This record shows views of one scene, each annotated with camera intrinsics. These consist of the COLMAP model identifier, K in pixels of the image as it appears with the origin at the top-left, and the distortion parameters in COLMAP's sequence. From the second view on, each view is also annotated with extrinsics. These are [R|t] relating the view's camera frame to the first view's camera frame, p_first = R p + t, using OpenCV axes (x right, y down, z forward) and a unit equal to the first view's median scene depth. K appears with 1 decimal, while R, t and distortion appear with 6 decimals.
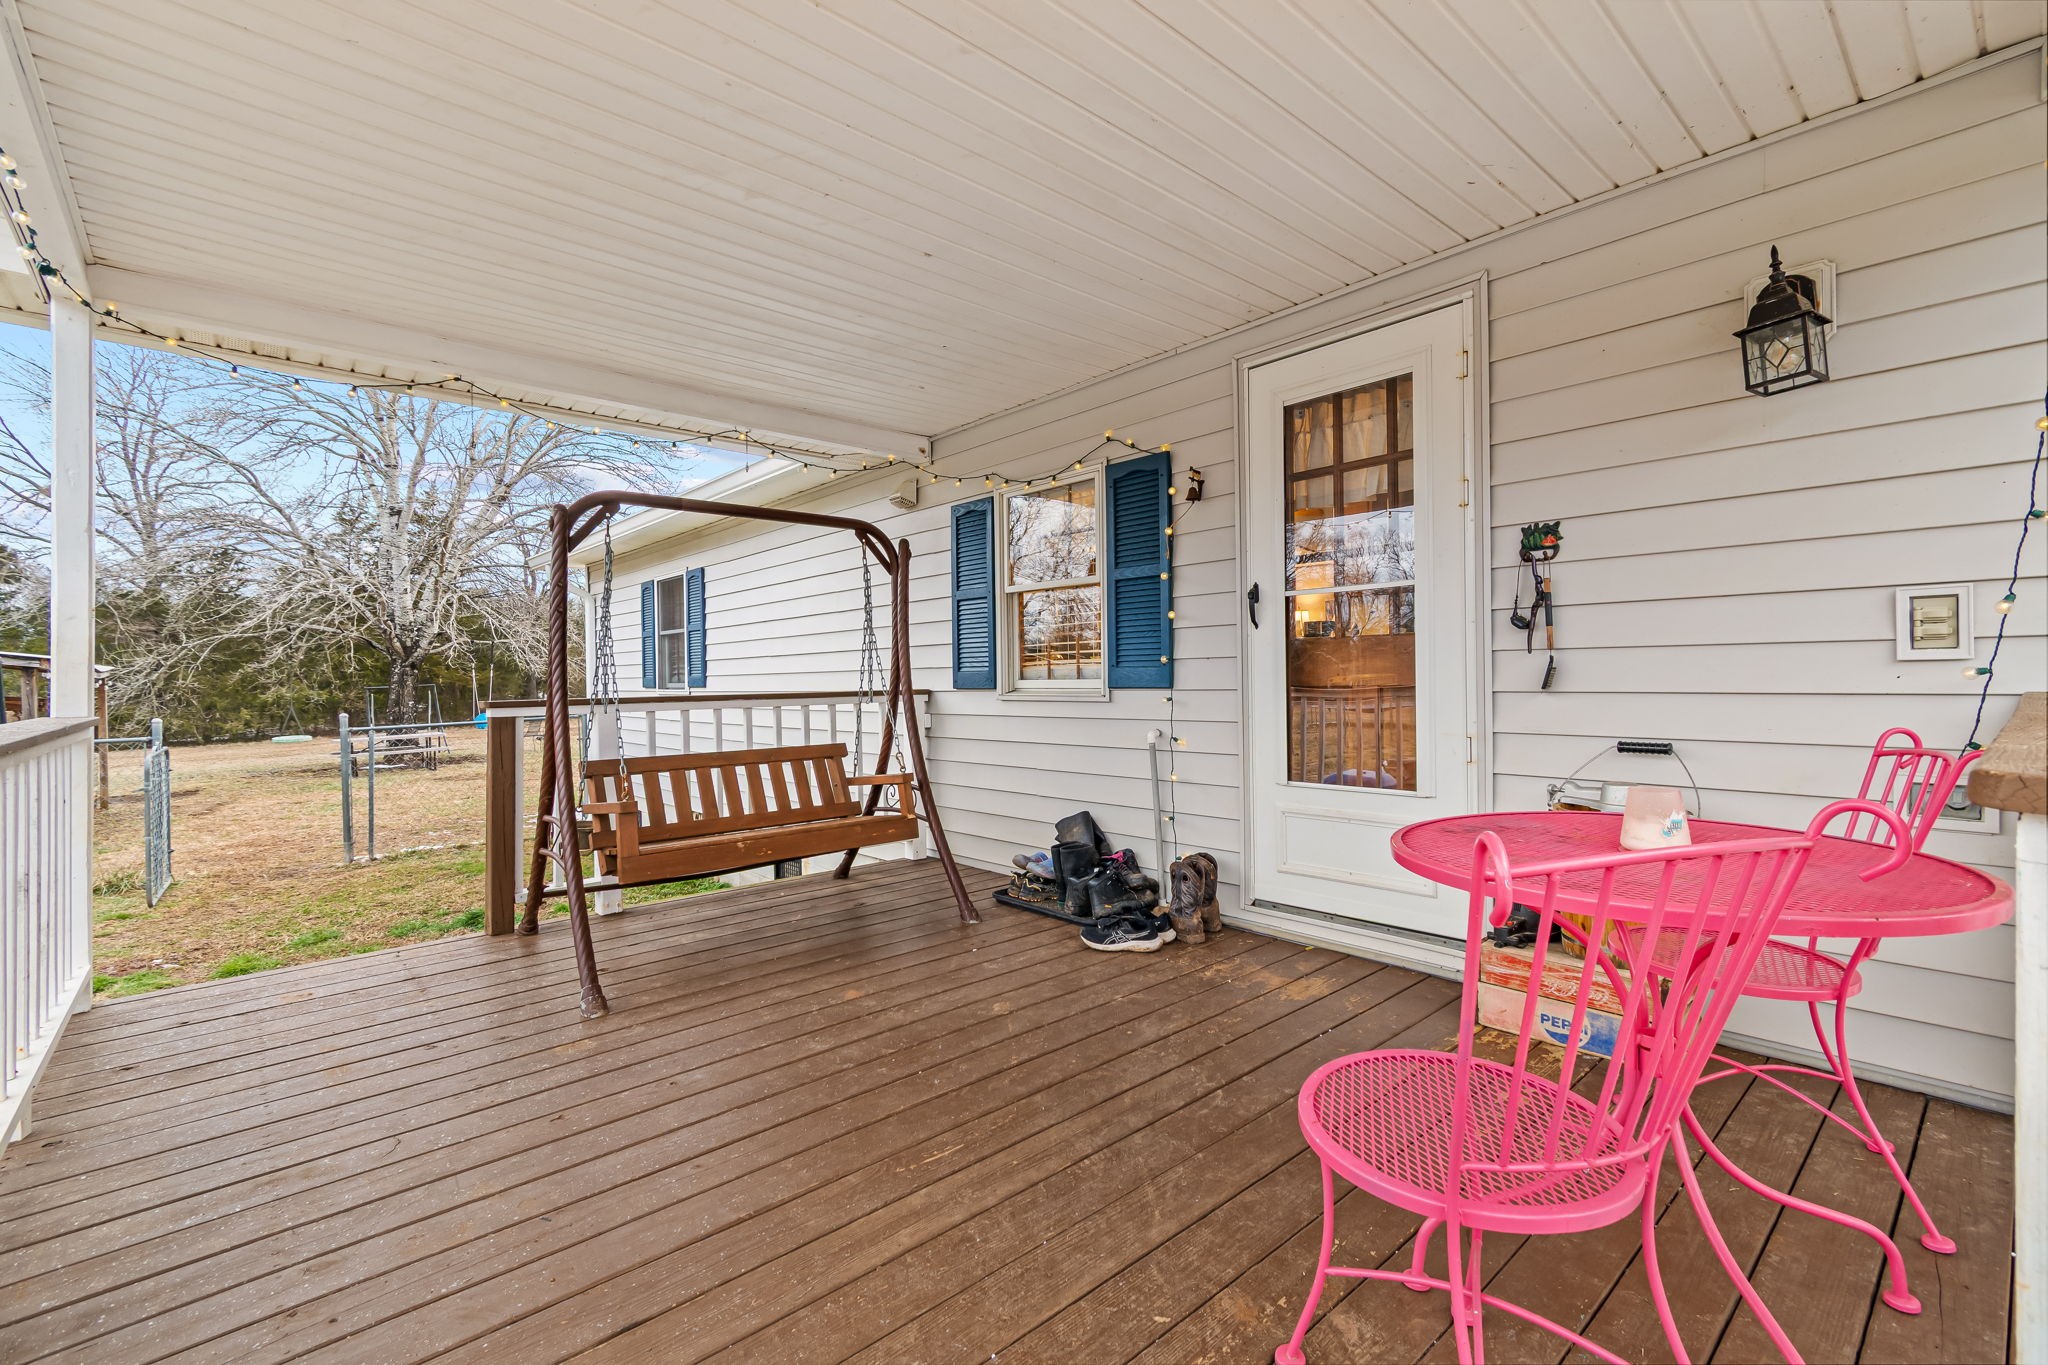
lens RADIAL K [[915.8, 0, 1025.3], [0, 915.8, 687.6], [0, 0, 1]] dist [-0.000040, -0.000549]
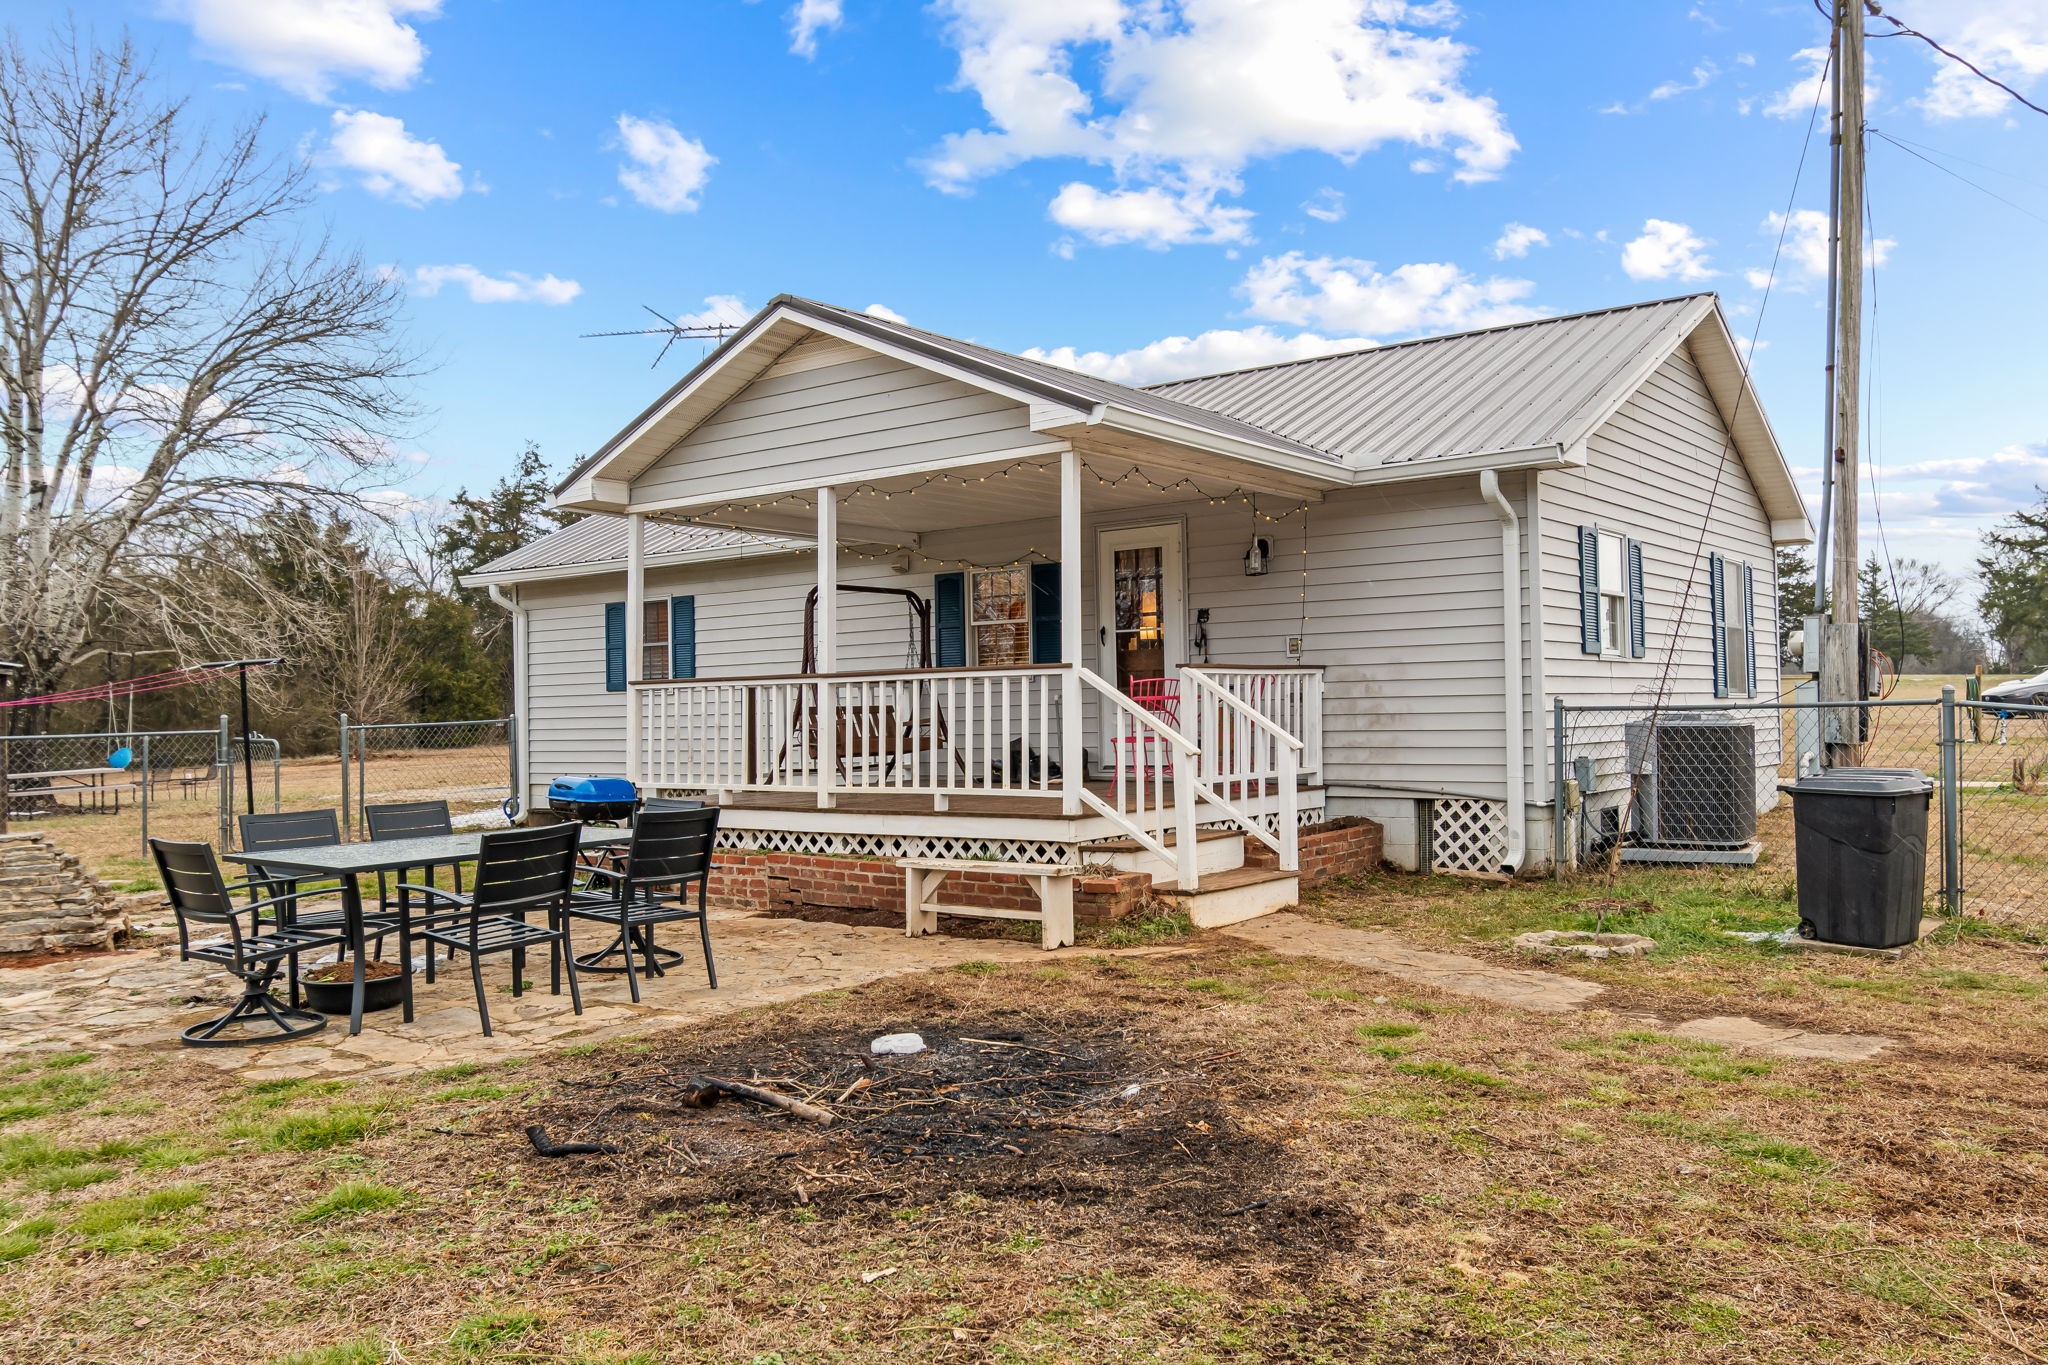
lens RADIAL K [[1599.3, 0, 1024.0], [0, 1599.3, 682.5], [0, 0, 1]] dist [0.000182, -0.000973]
pose [[0.982577, 0.000474, 0.185853, -0.641209], [0.006332, 0.999331, -0.036021, 0.157739], [-0.185745, 0.036570, 0.981917, -2.692616]]
